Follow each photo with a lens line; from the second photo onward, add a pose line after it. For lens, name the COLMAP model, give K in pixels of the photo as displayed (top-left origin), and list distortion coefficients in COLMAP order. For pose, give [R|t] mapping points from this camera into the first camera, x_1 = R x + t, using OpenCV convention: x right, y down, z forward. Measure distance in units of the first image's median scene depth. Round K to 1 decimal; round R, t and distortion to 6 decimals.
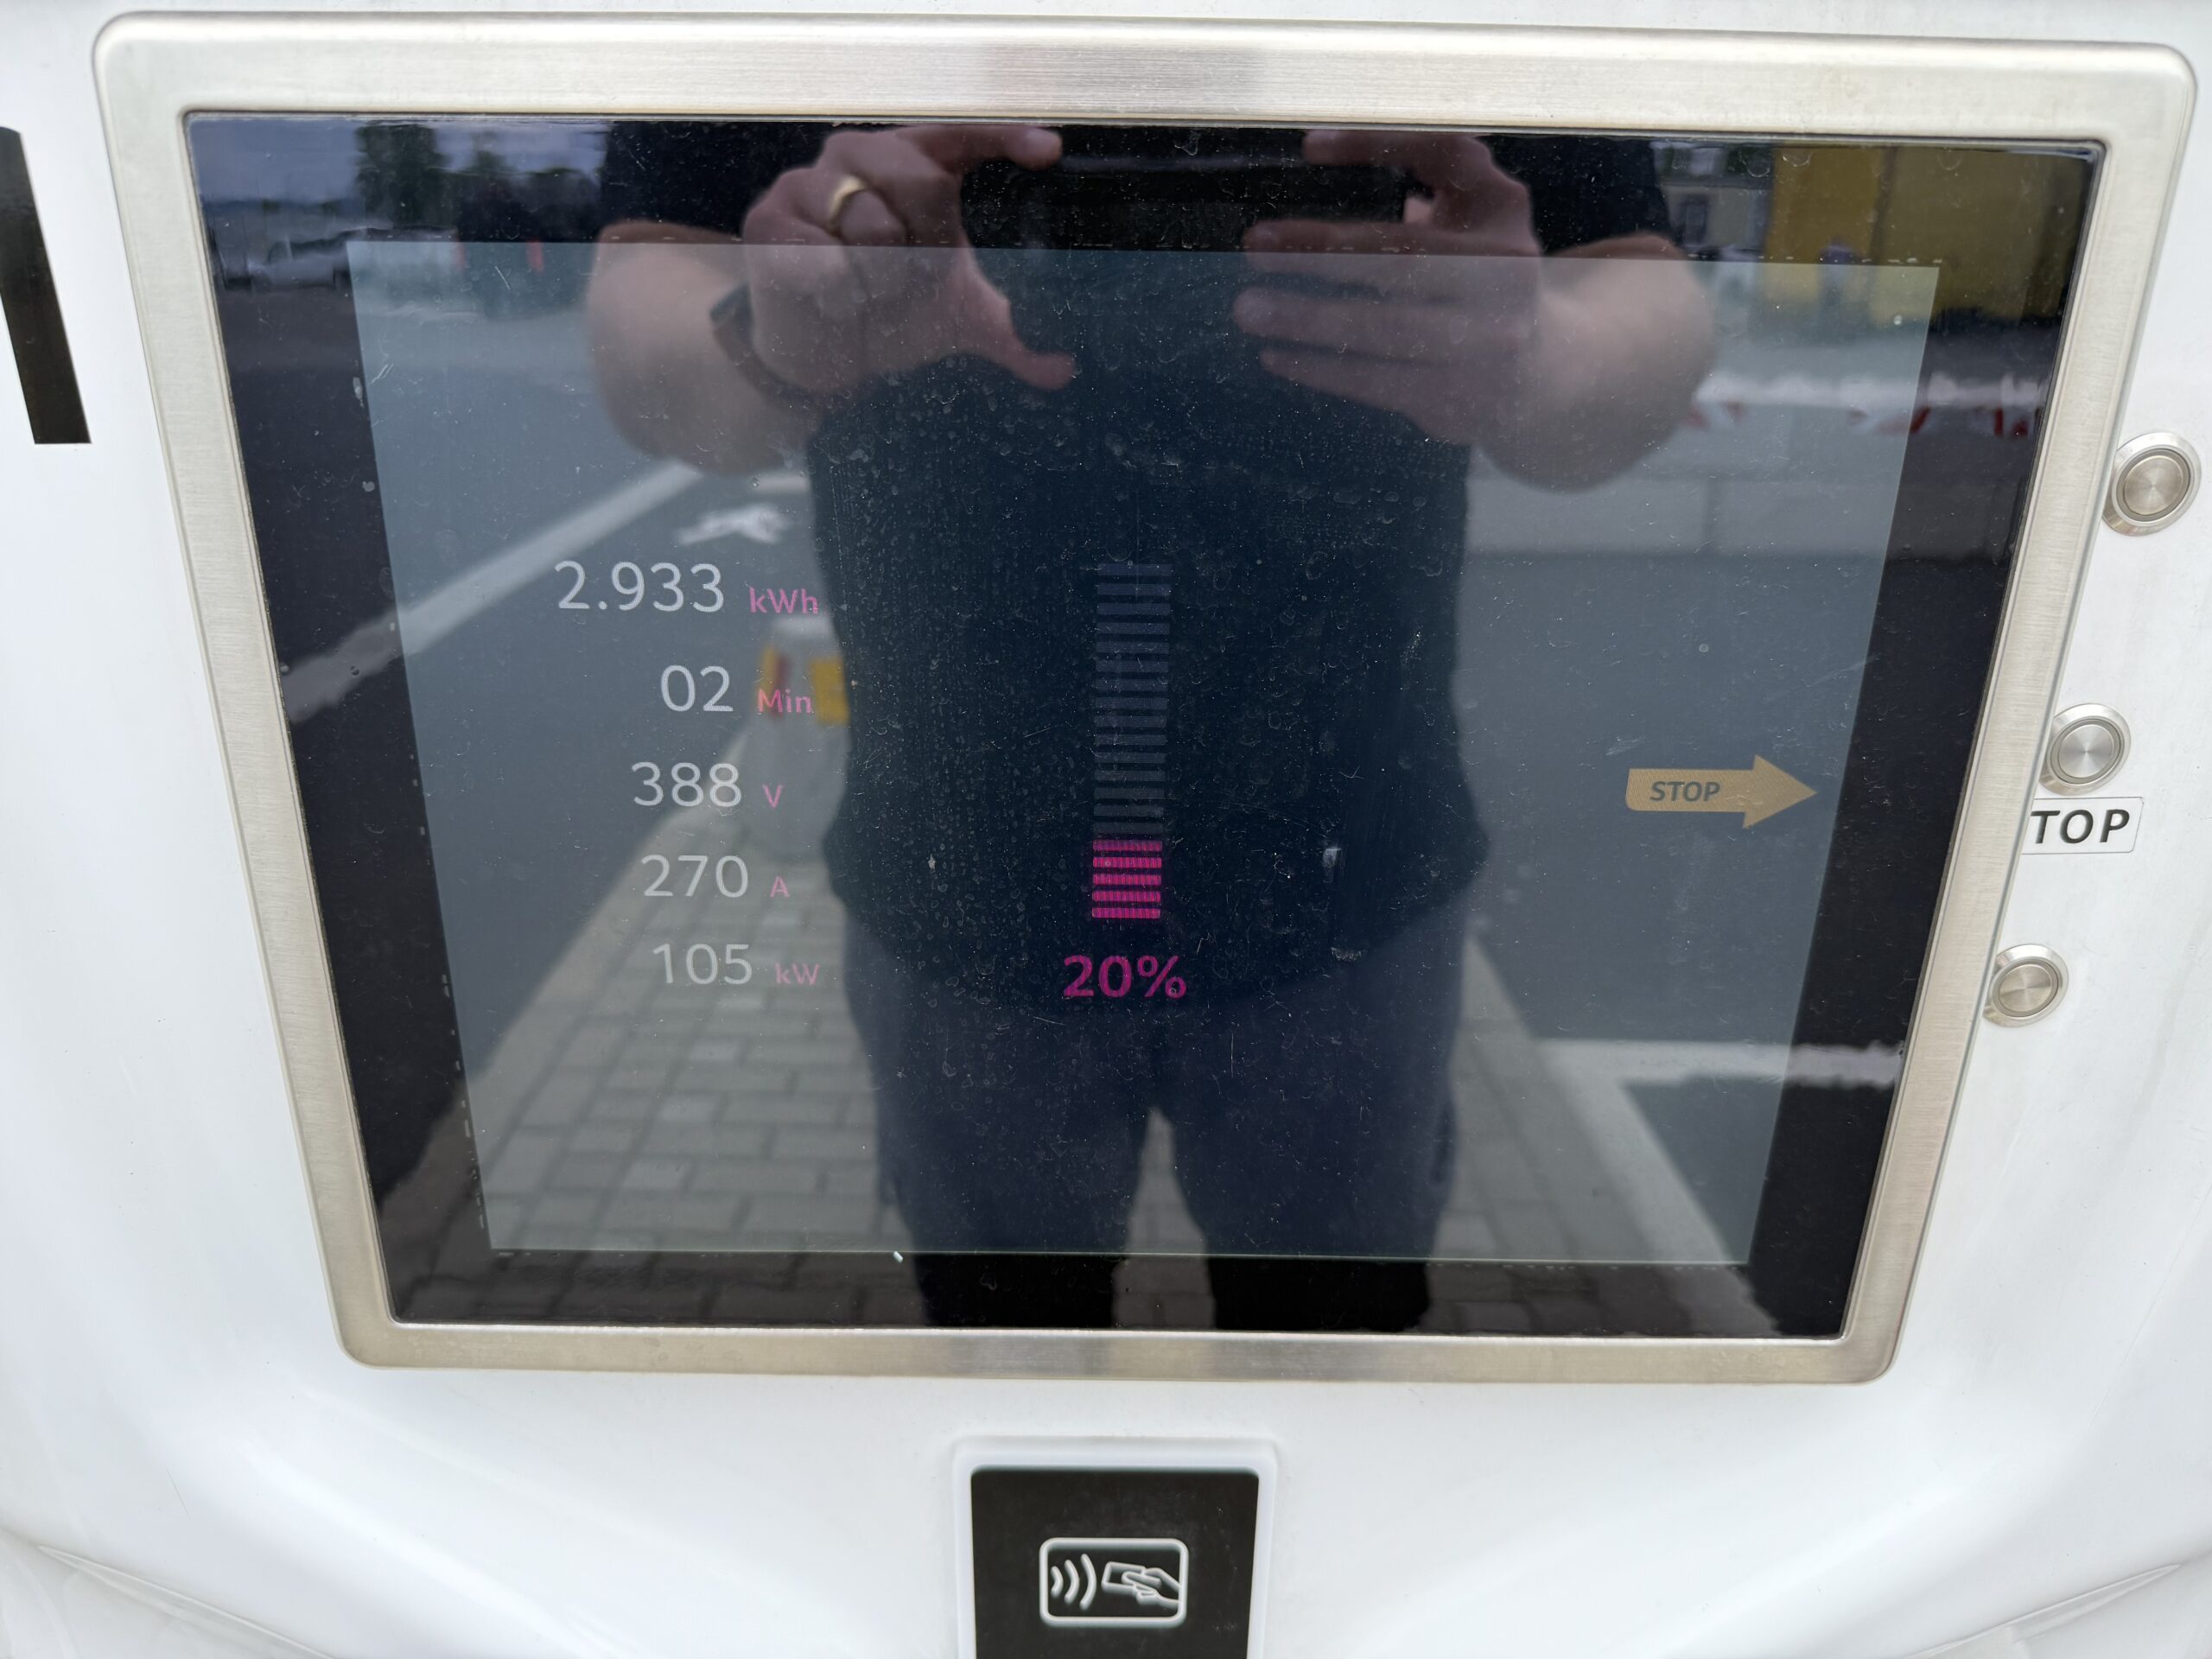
lens RADIAL K [[1527.8, 0, 1100.1], [0, 1527.8, 835.8], [0, 0, 1]] dist [-0.004150, -0.002621]
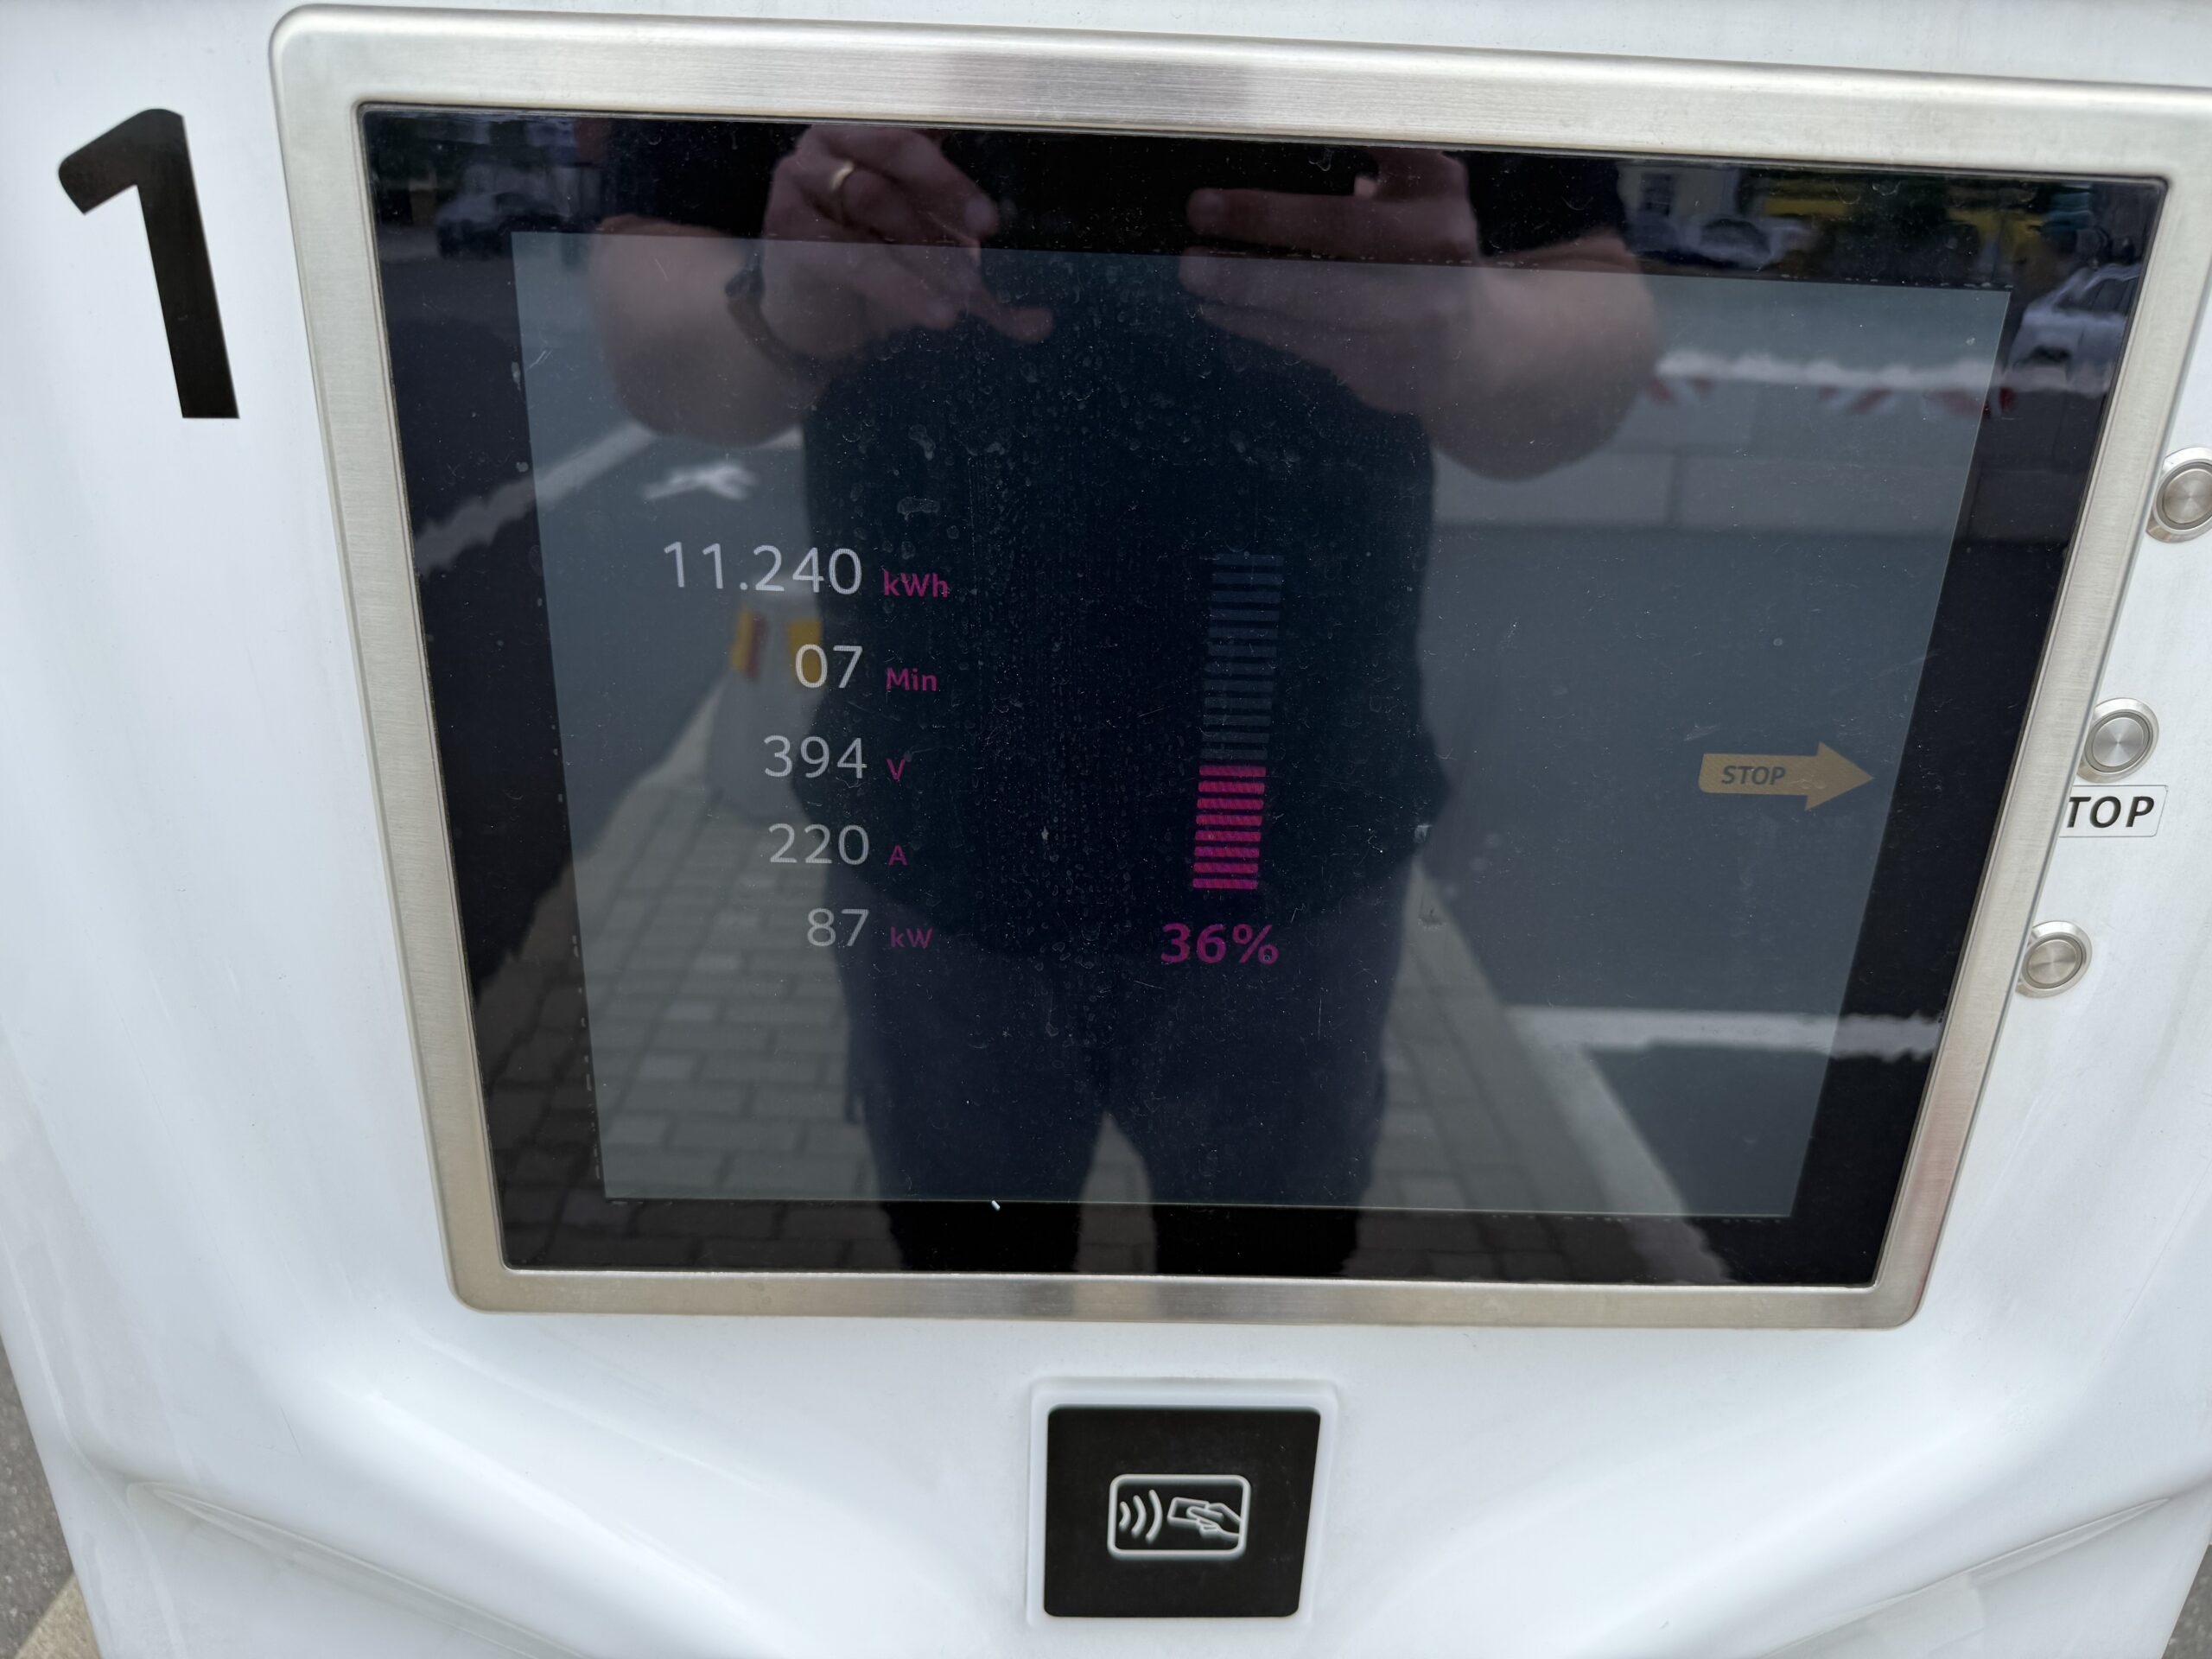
lens RADIAL K [[1526.9, 0, 1106.0], [0, 1526.9, 829.5], [0, 0, 1]] dist [0.006092, -0.009709]
pose [[0.999396, 0.011452, 0.032815, -0.102641], [-0.012109, 0.999729, 0.019884, -0.006956], [-0.032579, -0.020270, 0.999264, -0.054761]]
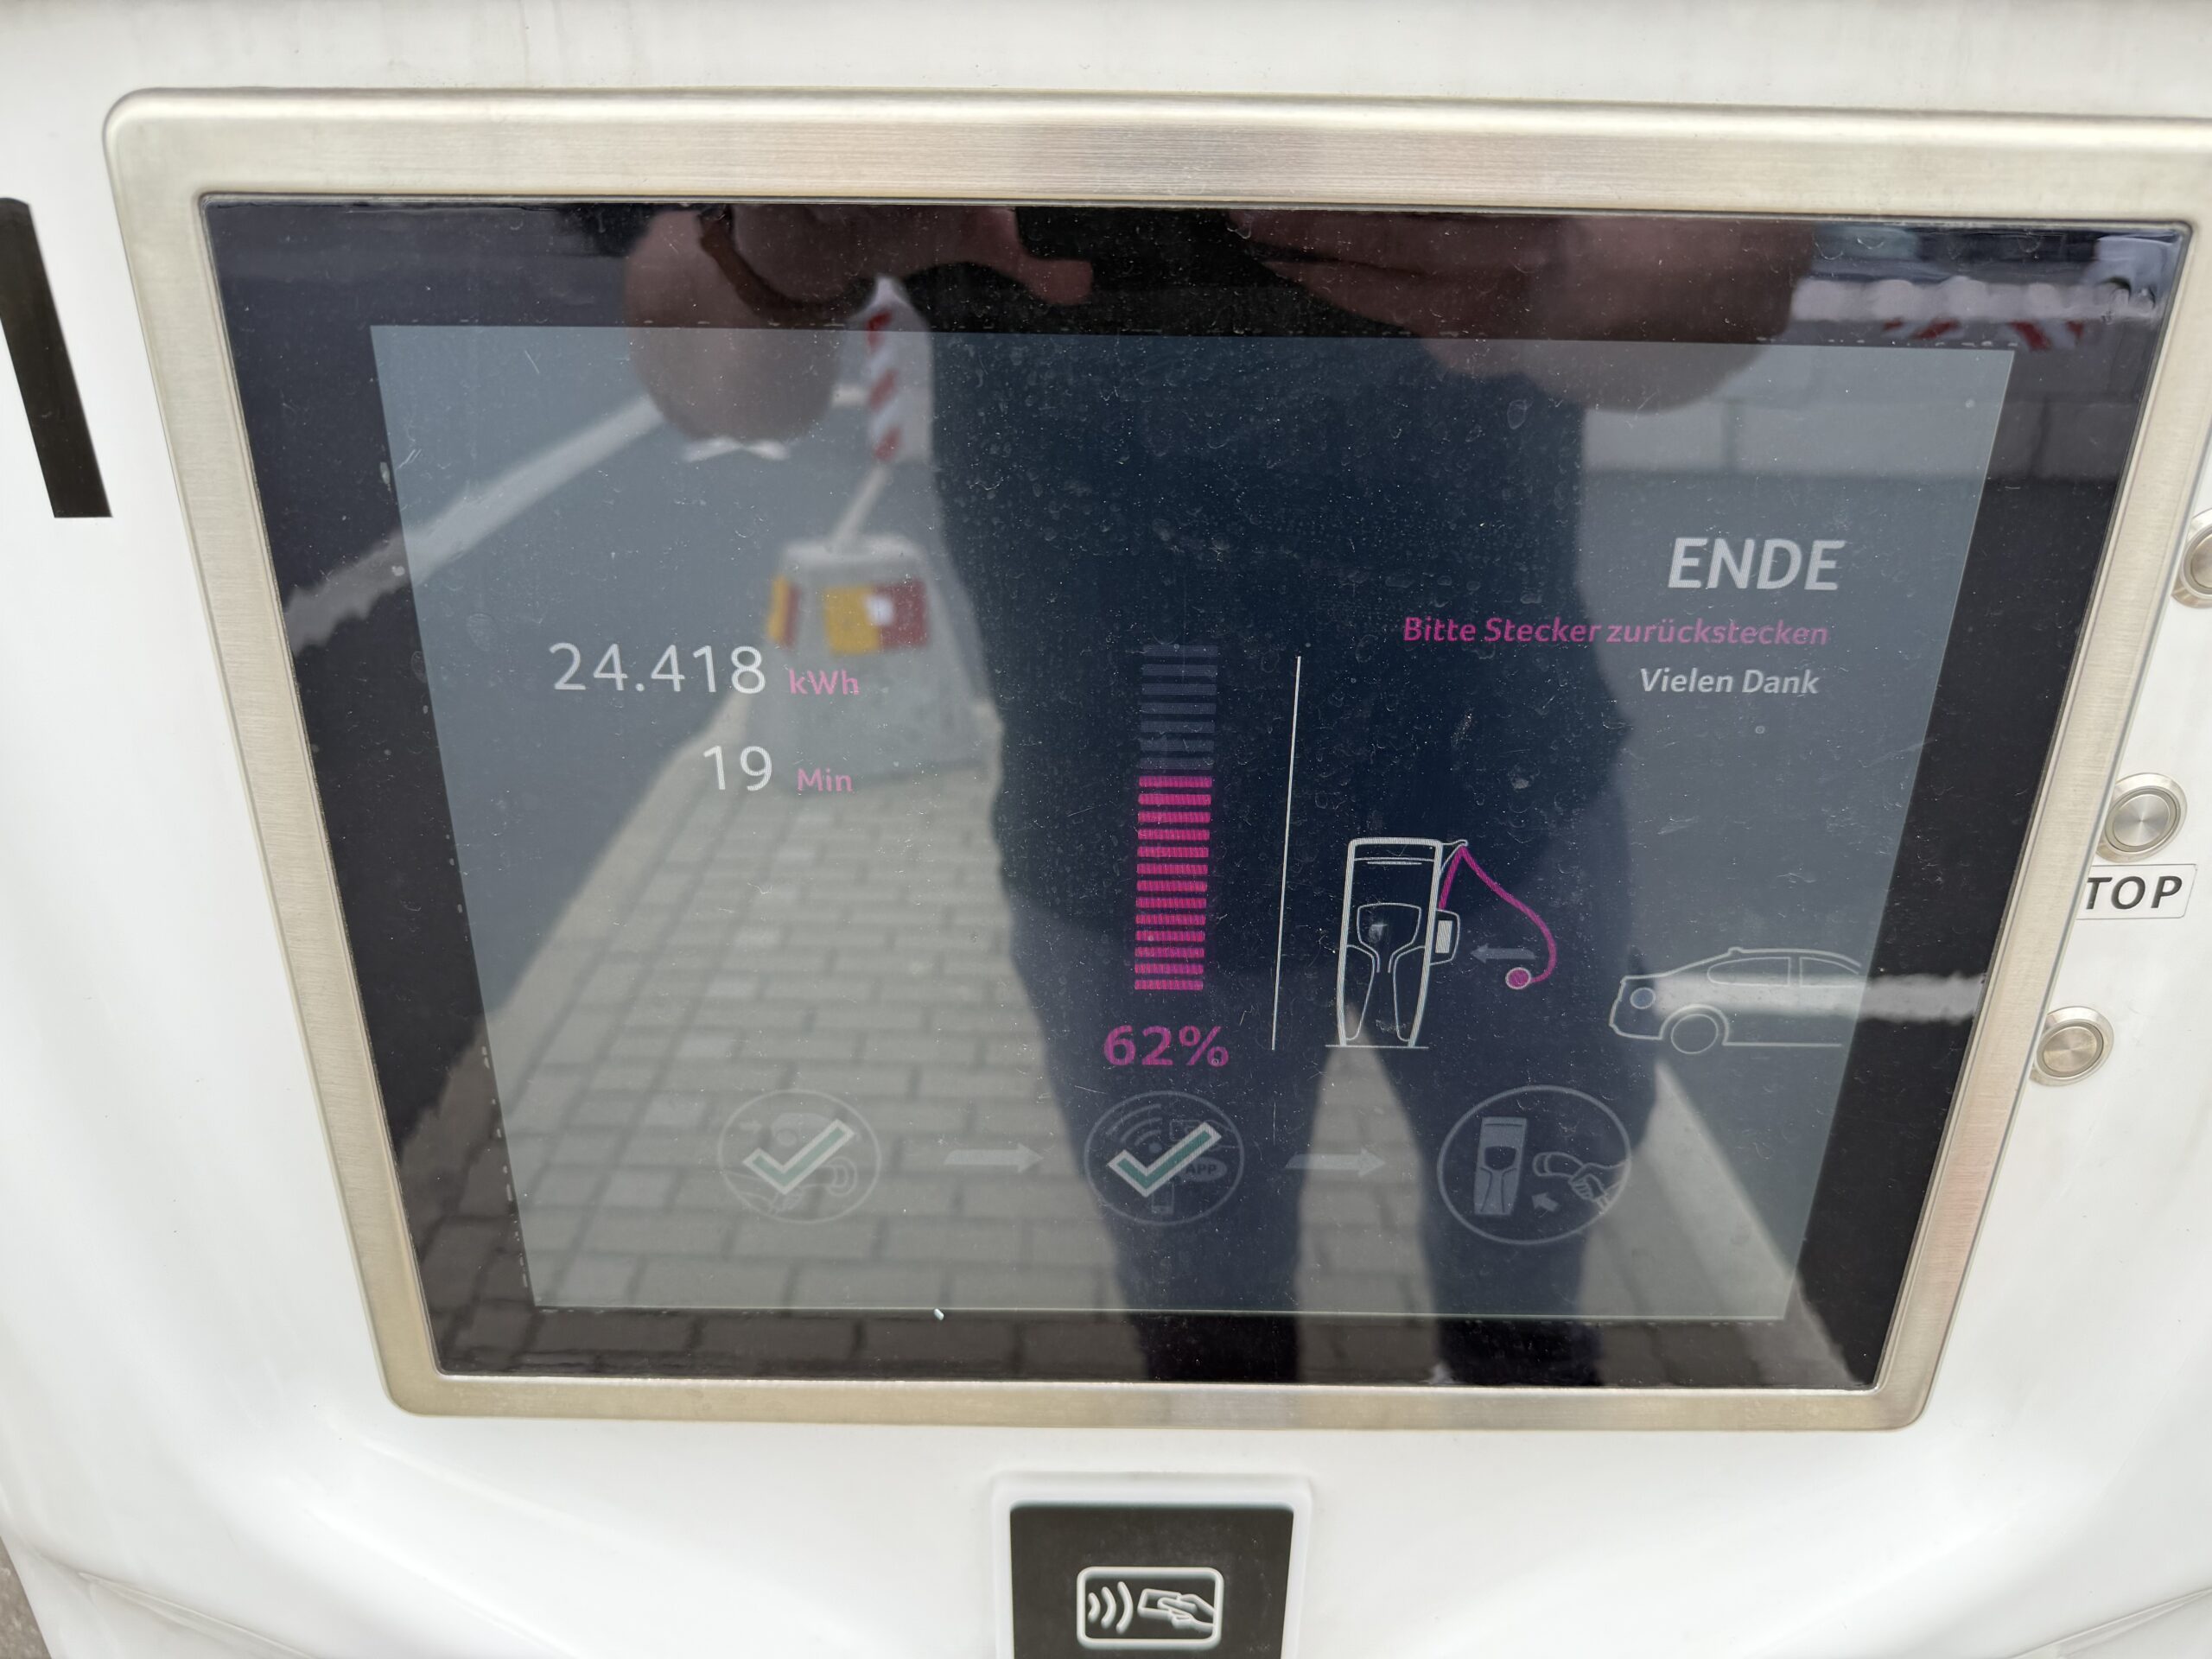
lens RADIAL K [[1529.9, 0, 1110.7], [0, 1529.9, 830.3], [0, 0, 1]] dist [-0.001415, -0.004333]
pose [[1.000000, -0.000366, -0.000645, -0.020557], [0.000401, 0.998557, 0.053695, -0.105307], [0.000624, -0.053696, 0.998557, 0.011812]]
